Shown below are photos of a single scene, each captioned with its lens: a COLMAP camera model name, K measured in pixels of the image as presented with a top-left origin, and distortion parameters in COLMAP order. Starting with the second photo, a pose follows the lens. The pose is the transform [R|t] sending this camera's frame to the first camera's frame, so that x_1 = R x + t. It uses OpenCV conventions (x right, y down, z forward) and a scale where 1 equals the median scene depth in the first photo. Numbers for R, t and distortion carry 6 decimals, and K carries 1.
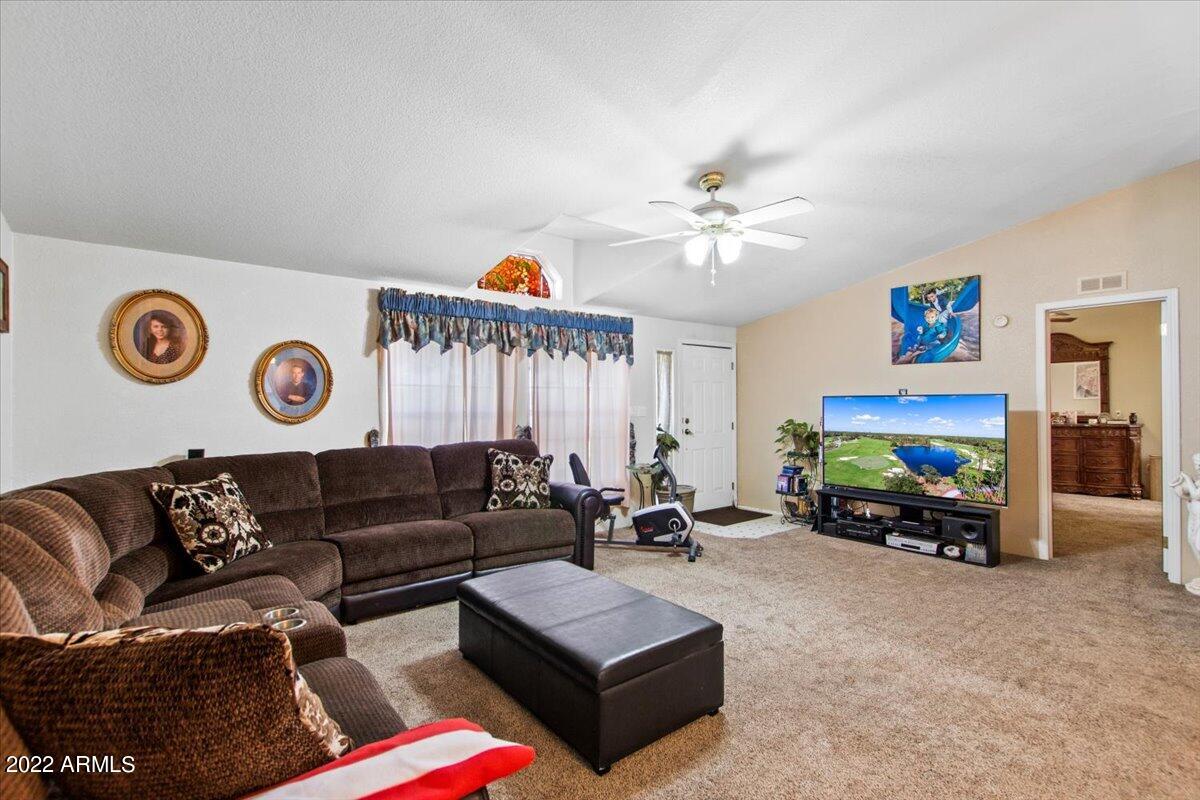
lens RADIAL K [[553.4, 0, 618.3], [0, 553.4, 403.8], [0, 0, 1]] dist [0.008714, -0.005103]
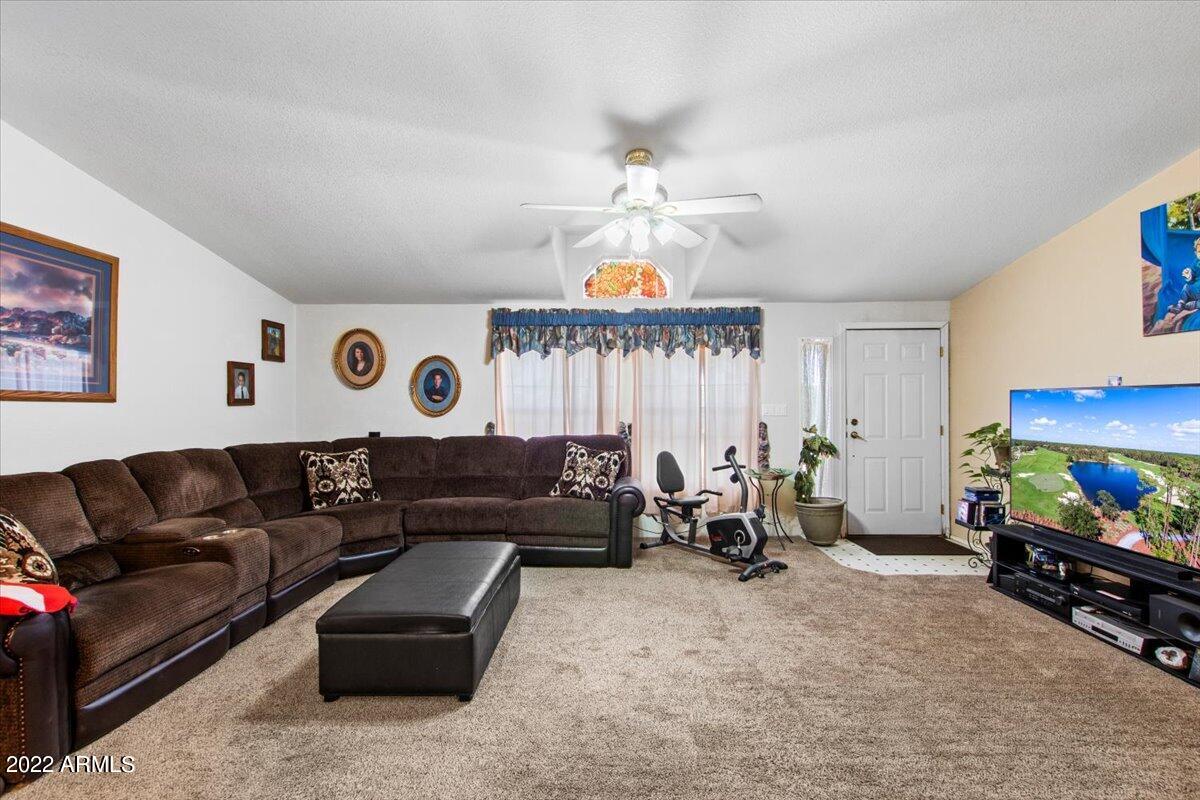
lens RADIAL K [[553.4, 0, 613.7], [0, 553.4, 403.4], [0, 0, 1]] dist [0.008714, -0.005103]
pose [[0.770971, 0.000735, -0.636870, 0.518637], [0.001280, 0.999996, 0.002703, 0.000742], [0.636869, -0.002899, 0.770967, 0.187721]]
